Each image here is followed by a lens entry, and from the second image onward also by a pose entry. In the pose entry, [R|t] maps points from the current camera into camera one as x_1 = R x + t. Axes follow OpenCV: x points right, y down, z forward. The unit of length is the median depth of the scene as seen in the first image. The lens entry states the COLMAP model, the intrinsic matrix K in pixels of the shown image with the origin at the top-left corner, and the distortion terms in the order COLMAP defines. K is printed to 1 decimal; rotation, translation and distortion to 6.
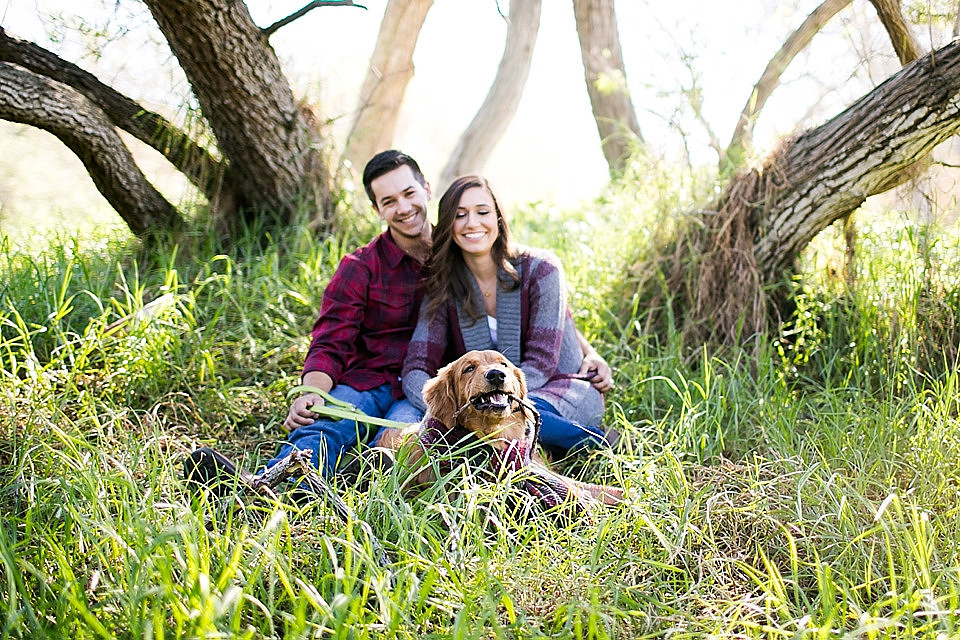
lens RADIAL K [[1255.5, 0, 479.6], [0, 1255.5, 338.4], [0, 0, 1]] dist [-0.059755, -0.004295]
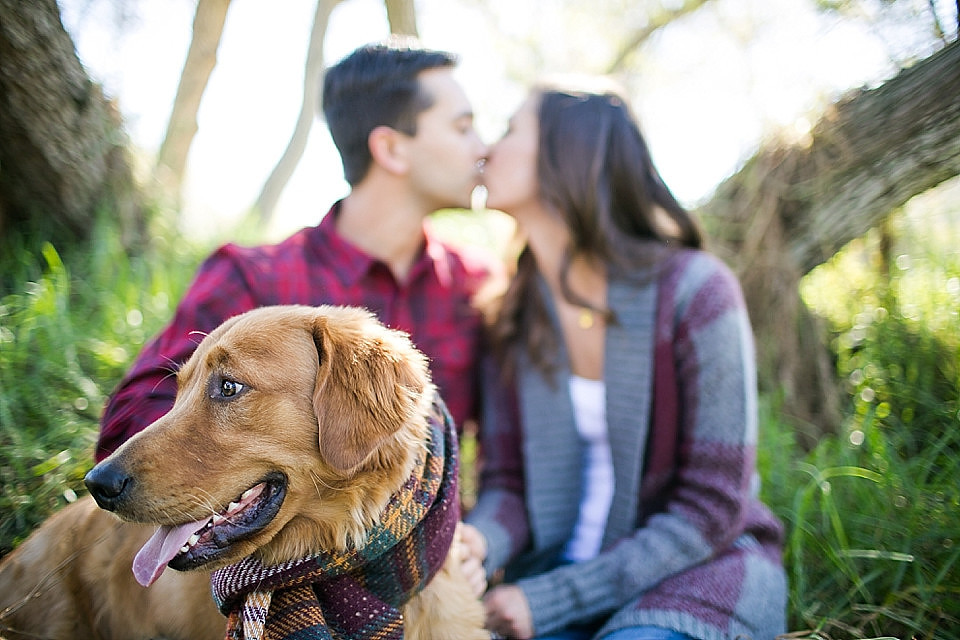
lens RADIAL K [[981.8, 0, 481.8], [0, 981.8, 292.0], [0, 0, 1]] dist [-0.010703, 0.017547]
pose [[0.973897, -0.031662, 0.224770, -0.065467], [0.043367, 0.997938, -0.047328, -0.029902], [-0.222808, 0.055840, 0.973262, 0.458858]]
